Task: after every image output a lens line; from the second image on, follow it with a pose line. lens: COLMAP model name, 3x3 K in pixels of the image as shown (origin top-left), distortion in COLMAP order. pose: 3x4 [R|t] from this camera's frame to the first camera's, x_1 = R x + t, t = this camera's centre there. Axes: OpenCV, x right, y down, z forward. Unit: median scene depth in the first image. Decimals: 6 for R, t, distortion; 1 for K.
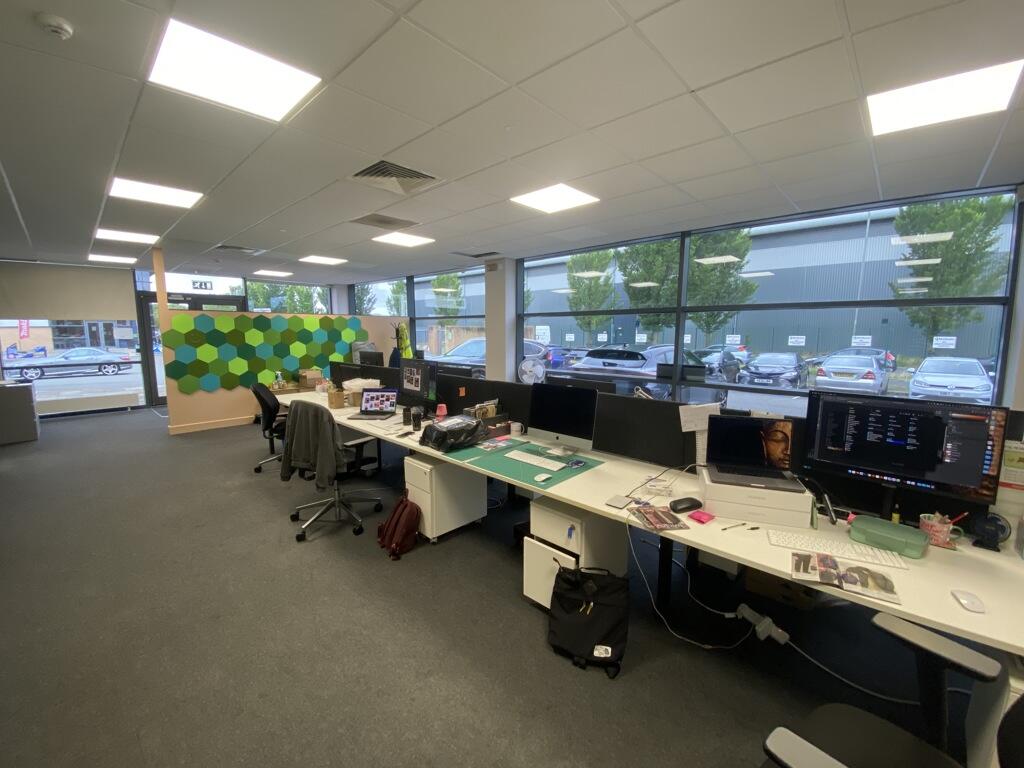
lens RADIAL K [[425.2, 0, 508.3], [0, 425.2, 380.8], [0, 0, 1]] dist [0.020998, -0.020326]
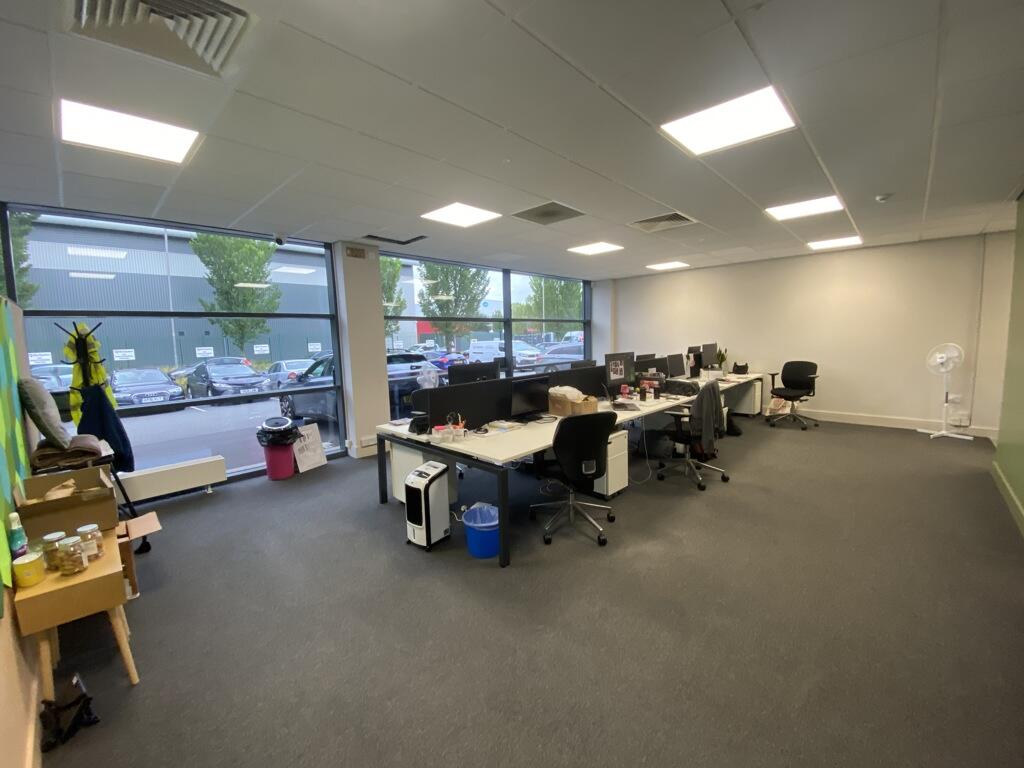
lens RADIAL K [[425.2, 0, 508.3], [0, 425.2, 380.8], [0, 0, 1]] dist [0.020998, -0.020326]
pose [[-0.004205, -0.115963, 0.993245, -0.561179], [0.149501, 0.982018, 0.115285, -0.062837], [-0.988753, 0.148976, 0.013207, 0.508576]]
